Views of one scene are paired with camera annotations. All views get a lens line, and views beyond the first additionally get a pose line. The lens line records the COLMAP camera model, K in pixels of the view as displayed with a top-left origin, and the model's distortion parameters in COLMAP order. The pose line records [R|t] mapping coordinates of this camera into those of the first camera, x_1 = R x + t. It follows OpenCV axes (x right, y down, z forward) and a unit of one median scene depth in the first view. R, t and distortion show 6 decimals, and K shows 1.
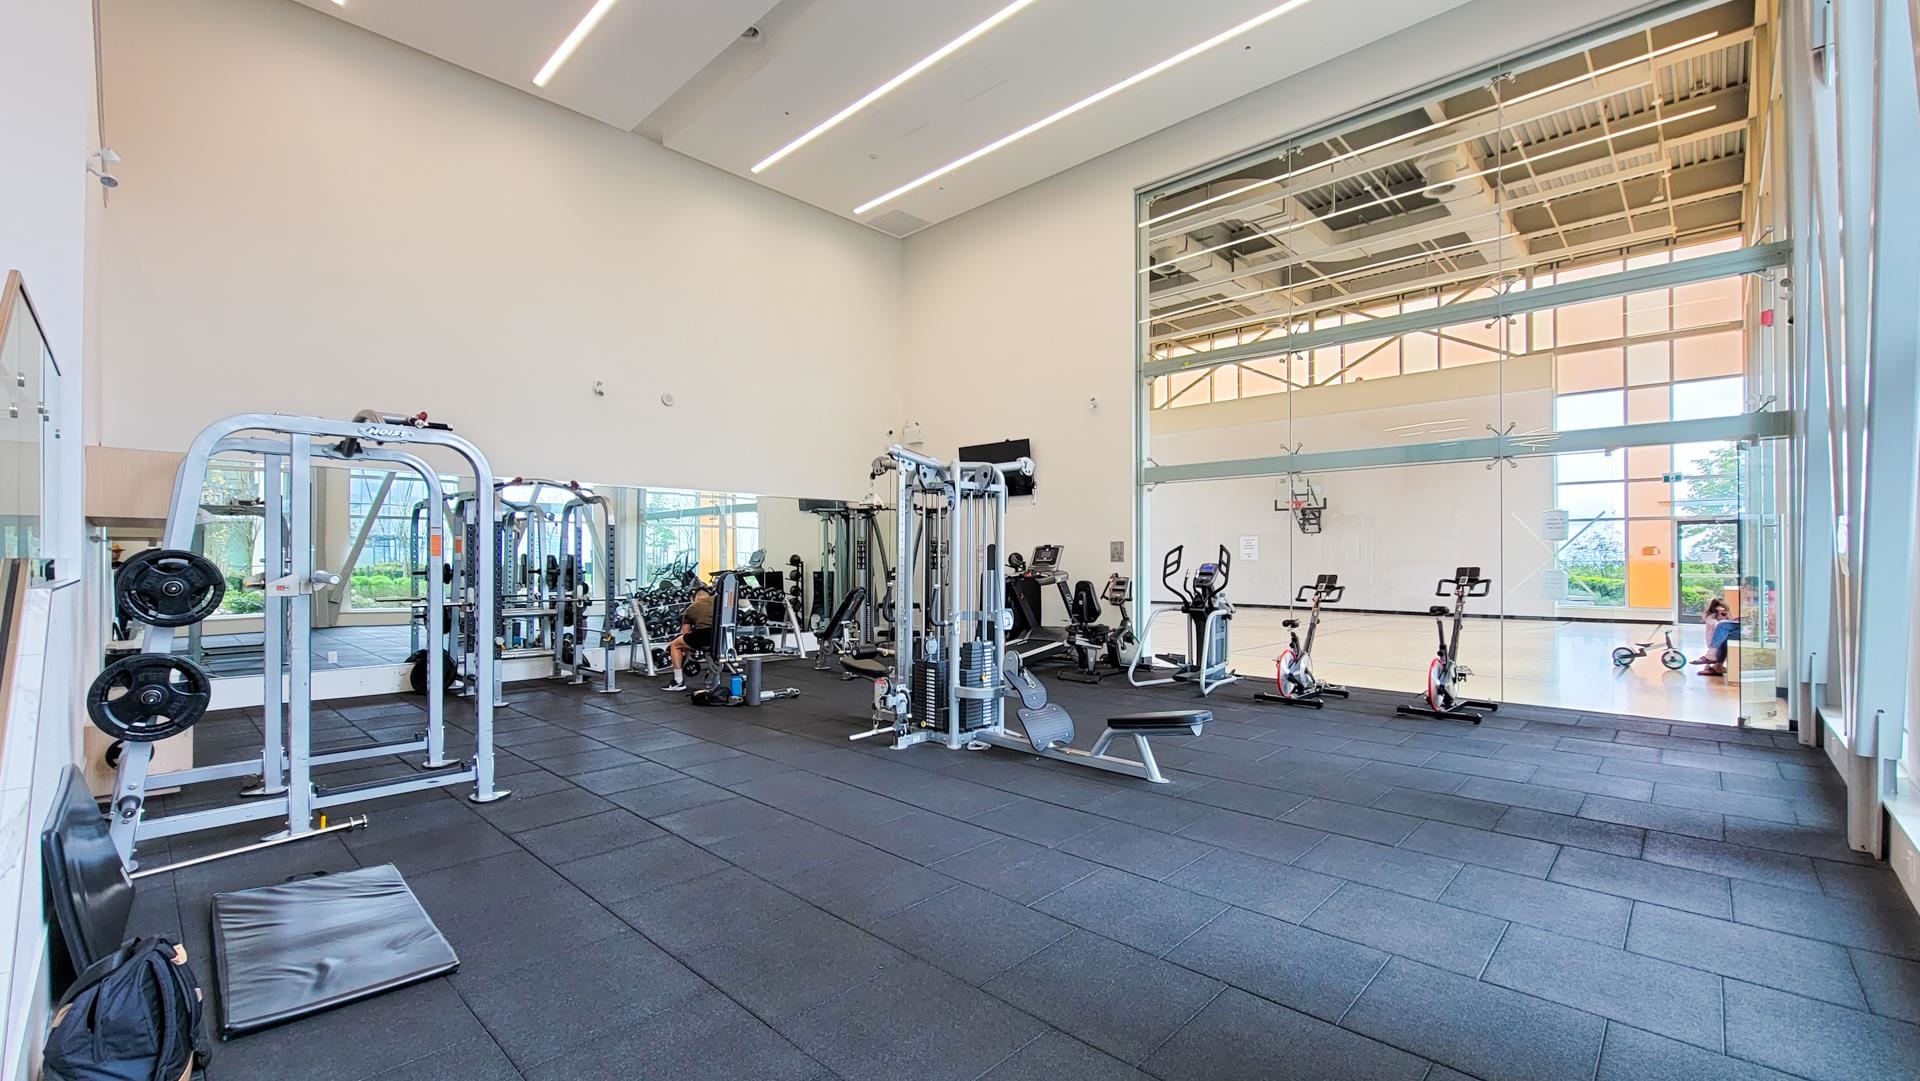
lens RADIAL K [[791.8, 0, 959.3], [0, 791.8, 545.4], [0, 0, 1]] dist [-0.000566, -0.000068]
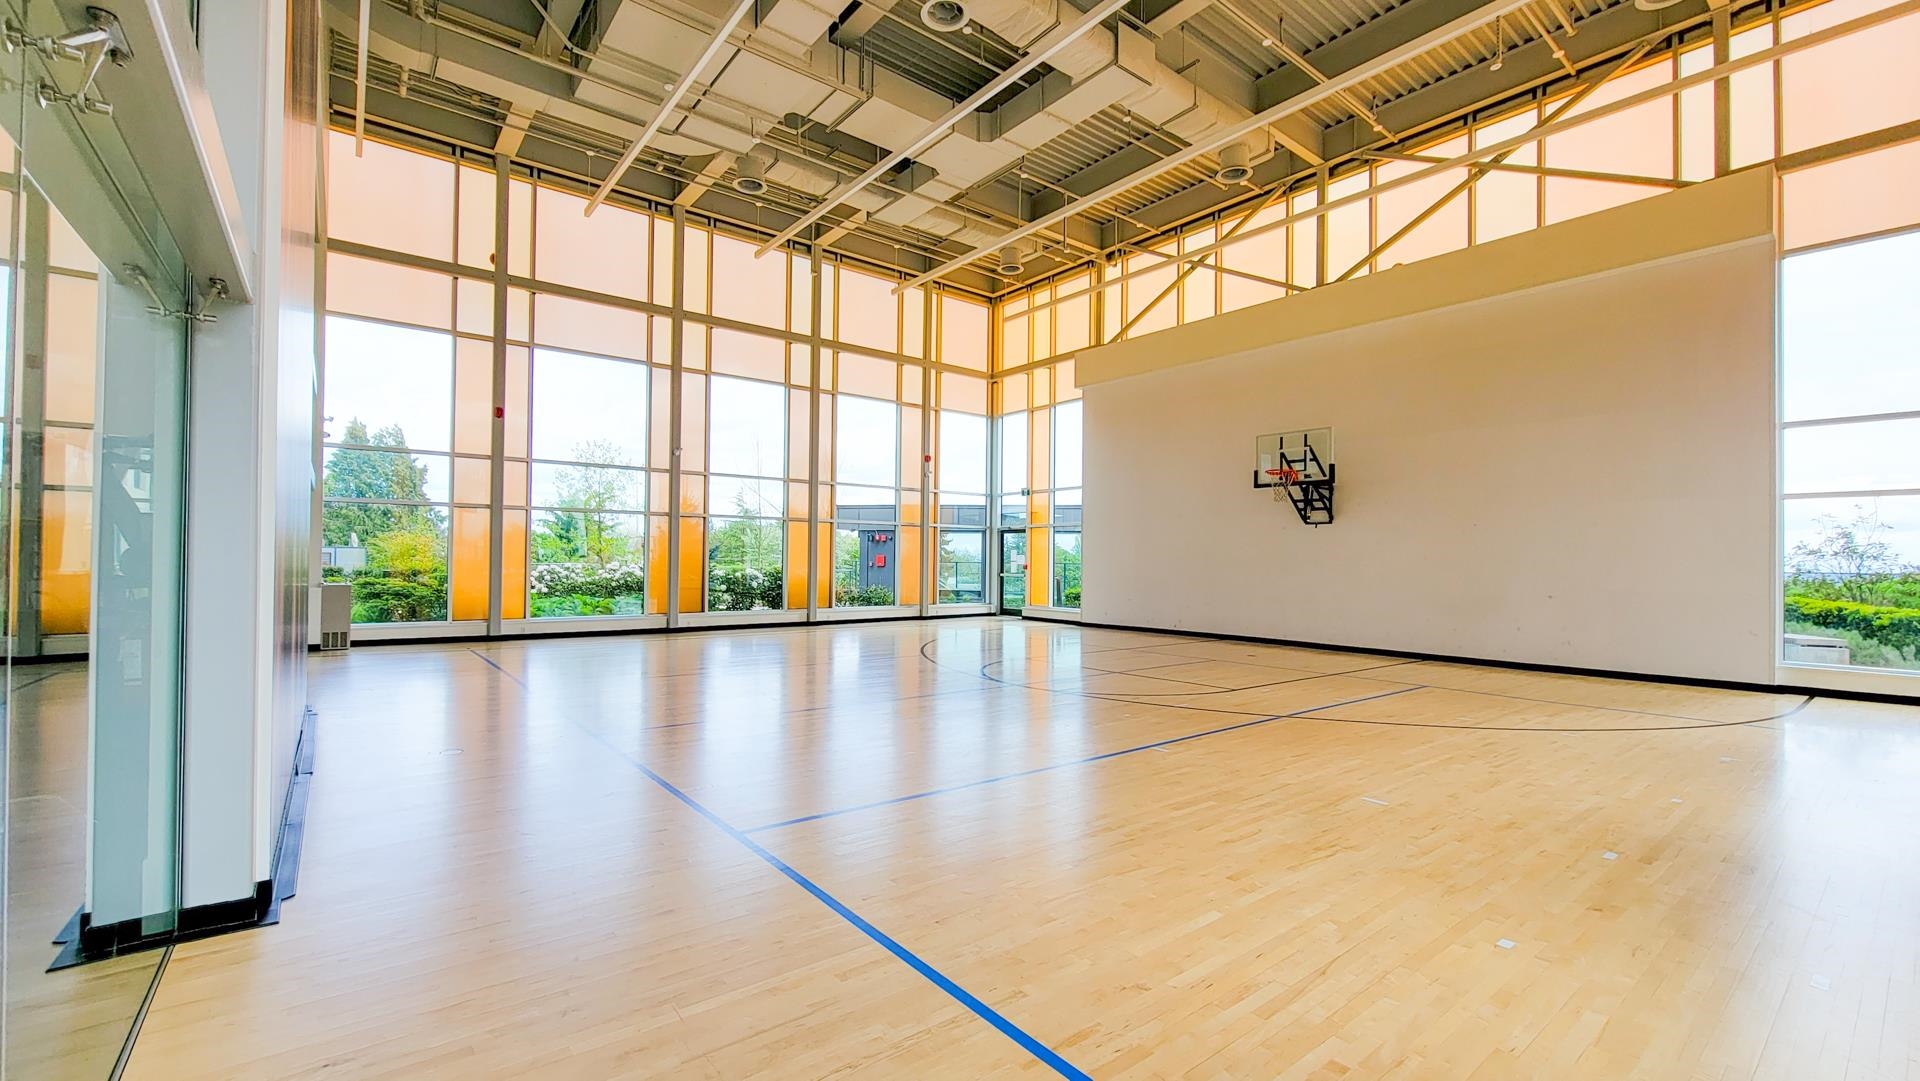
lens RADIAL K [[791.8, 0, 965.3], [0, 791.8, 553.0], [0, 0, 1]] dist [-0.000566, -0.000068]
pose [[0.995001, 0.002447, -0.099840, 0.238988], [-0.001908, 0.999983, 0.005491, 0.004057], [0.099852, -0.005273, 0.994988, 0.372073]]
